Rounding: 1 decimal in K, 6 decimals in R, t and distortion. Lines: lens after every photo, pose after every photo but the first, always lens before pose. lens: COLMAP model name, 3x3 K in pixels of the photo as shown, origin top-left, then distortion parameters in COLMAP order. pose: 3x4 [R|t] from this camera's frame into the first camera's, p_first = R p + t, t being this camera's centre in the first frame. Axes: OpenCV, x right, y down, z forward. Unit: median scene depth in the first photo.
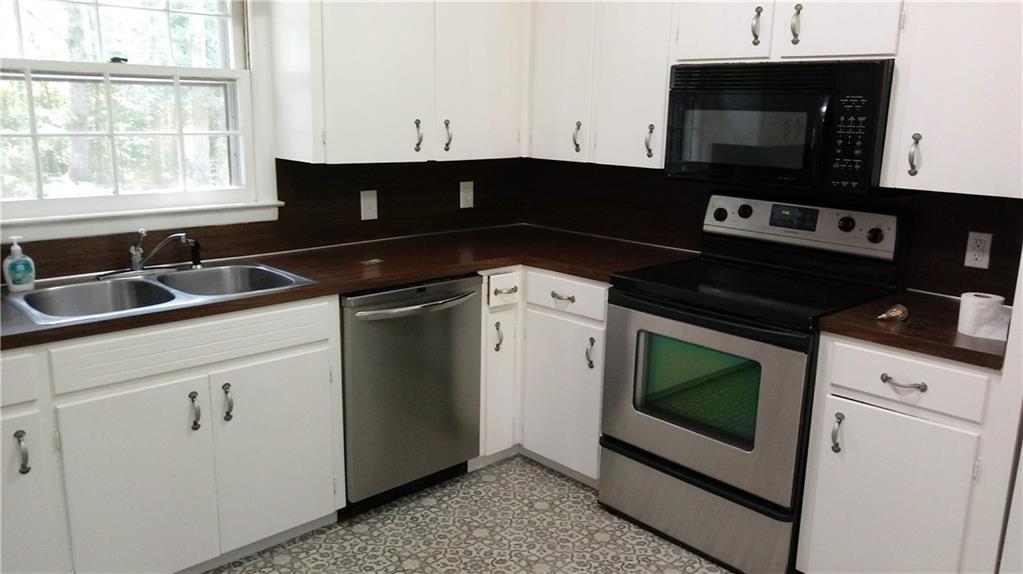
lens RADIAL K [[789.6, 0, 513.8], [0, 789.6, 288.8], [0, 0, 1]] dist [-0.000252, -0.008173]
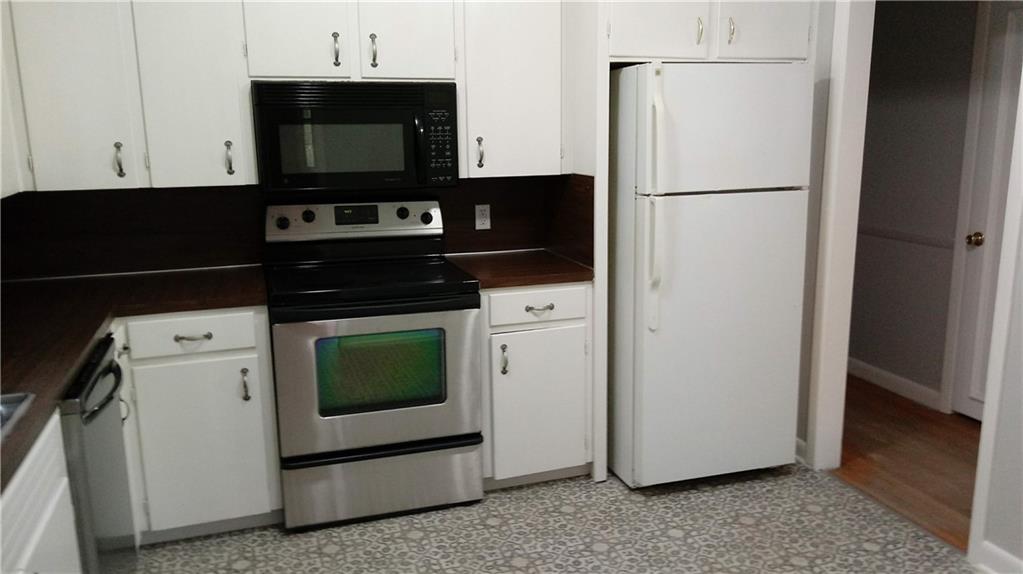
lens RADIAL K [[789.6, 0, 513.8], [0, 789.6, 288.8], [0, 0, 1]] dist [-0.000252, -0.008173]
pose [[0.409573, -0.208673, 0.888091, -0.647204], [0.218257, 0.967631, 0.126706, -0.087181], [-0.885784, 0.141936, 0.441860, 0.318514]]
